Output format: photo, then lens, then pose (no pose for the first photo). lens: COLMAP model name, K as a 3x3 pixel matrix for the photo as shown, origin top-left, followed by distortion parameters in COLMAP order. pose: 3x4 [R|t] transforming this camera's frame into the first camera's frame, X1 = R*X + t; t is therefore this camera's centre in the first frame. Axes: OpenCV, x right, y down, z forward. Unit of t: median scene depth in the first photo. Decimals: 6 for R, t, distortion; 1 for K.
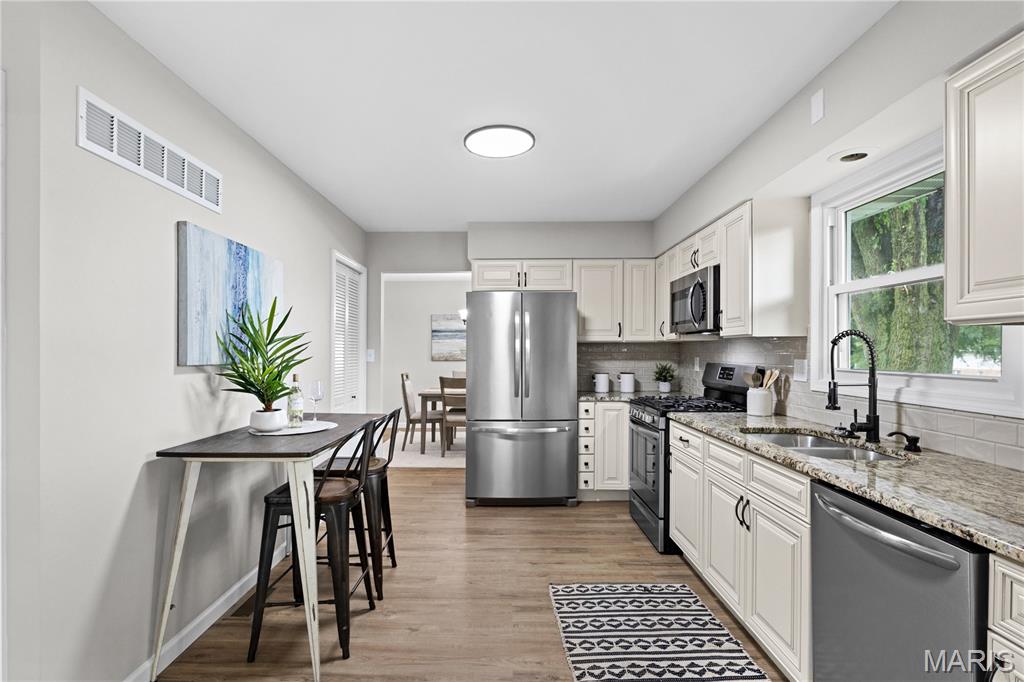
lens RADIAL K [[483.1, 0, 507.5], [0, 483.1, 353.9], [0, 0, 1]] dist [0.000759, 0.001061]
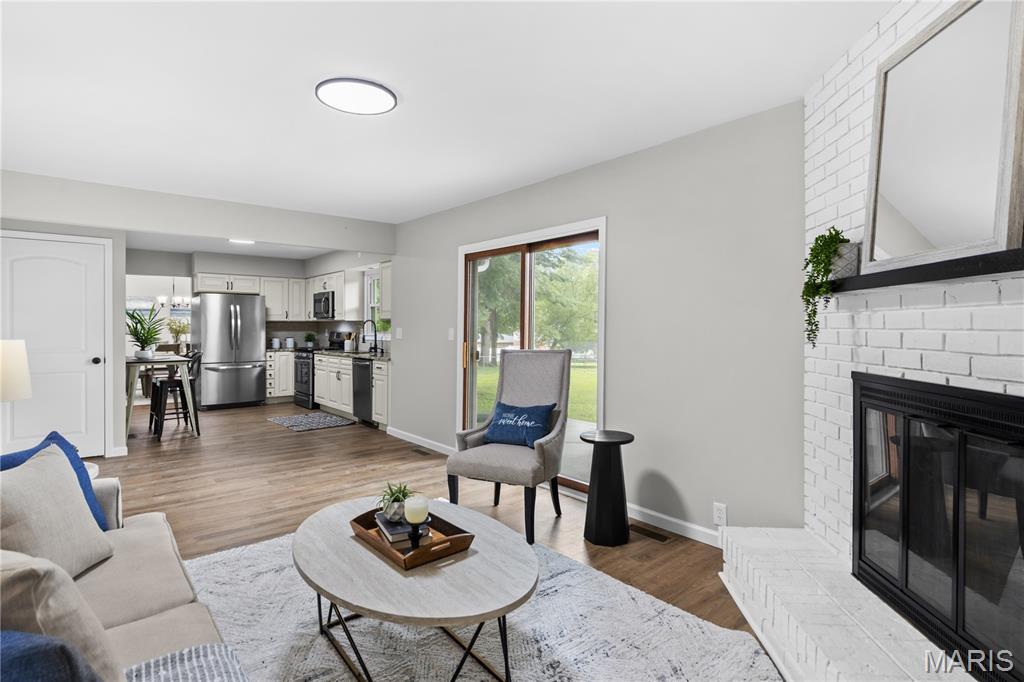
lens RADIAL K [[501.4, 0, 512.7], [0, 501.4, 335.0], [0, 0, 1]] dist [-0.013141, -0.000406]
pose [[0.754555, -0.005818, 0.656211, -0.580959], [0.001070, 0.999970, 0.007635, 0.023059], [-0.656236, -0.005059, 0.754539, -1.605583]]
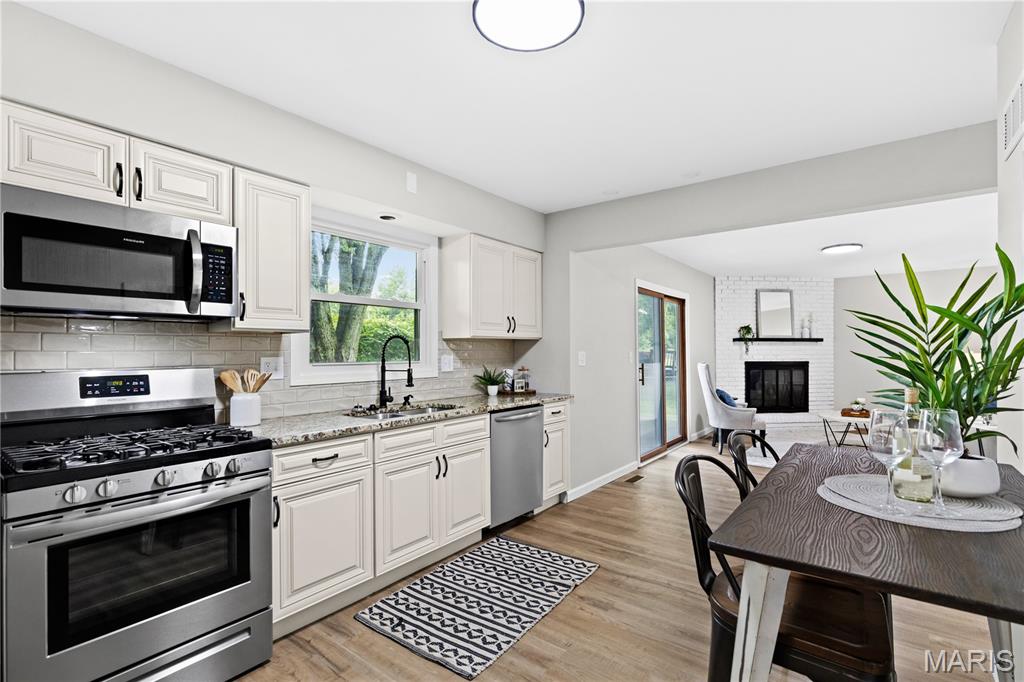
lens RADIAL K [[480.7, 0, 522.5], [0, 480.7, 348.0], [0, 0, 1]] dist [-0.000240, -0.000380]
pose [[-0.798290, -0.002160, 0.602270, -0.354926], [0.002839, 0.999969, 0.007350, -0.010576], [-0.602267, 0.007577, -0.798259, 1.355303]]
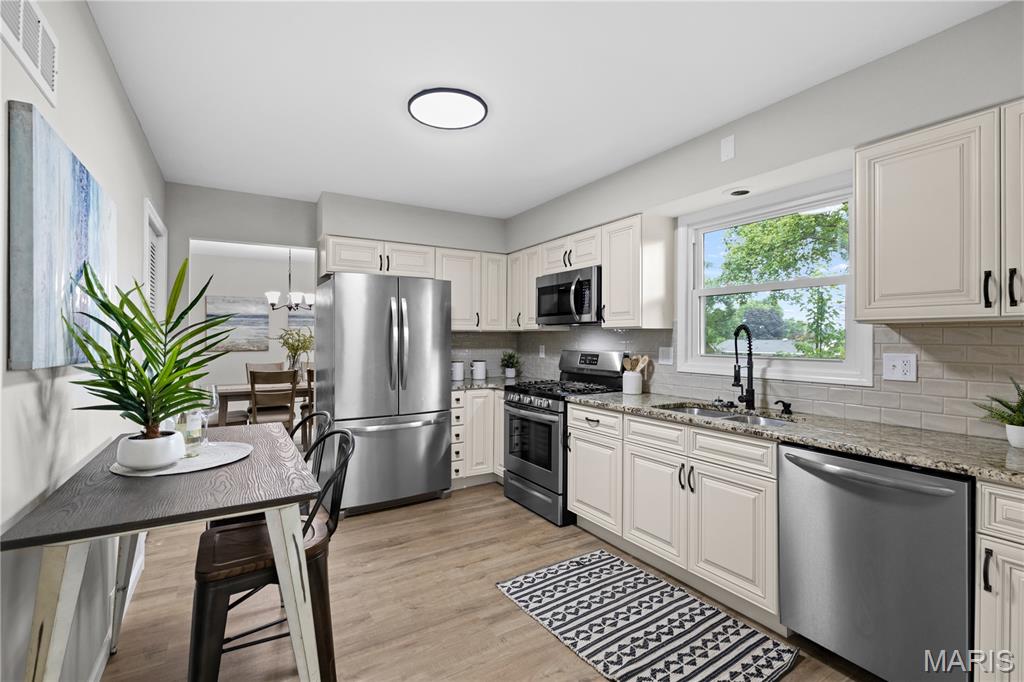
lens RADIAL K [[452.7, 0, 509.1], [0, 452.7, 340.5], [0, 0, 1]] dist [0.000471, -0.000790]
pose [[0.854632, -0.001362, 0.519232, -0.319125], [0.002509, 0.999996, -0.001507, -0.004646], [-0.519228, 0.002591, 0.854632, 0.194820]]
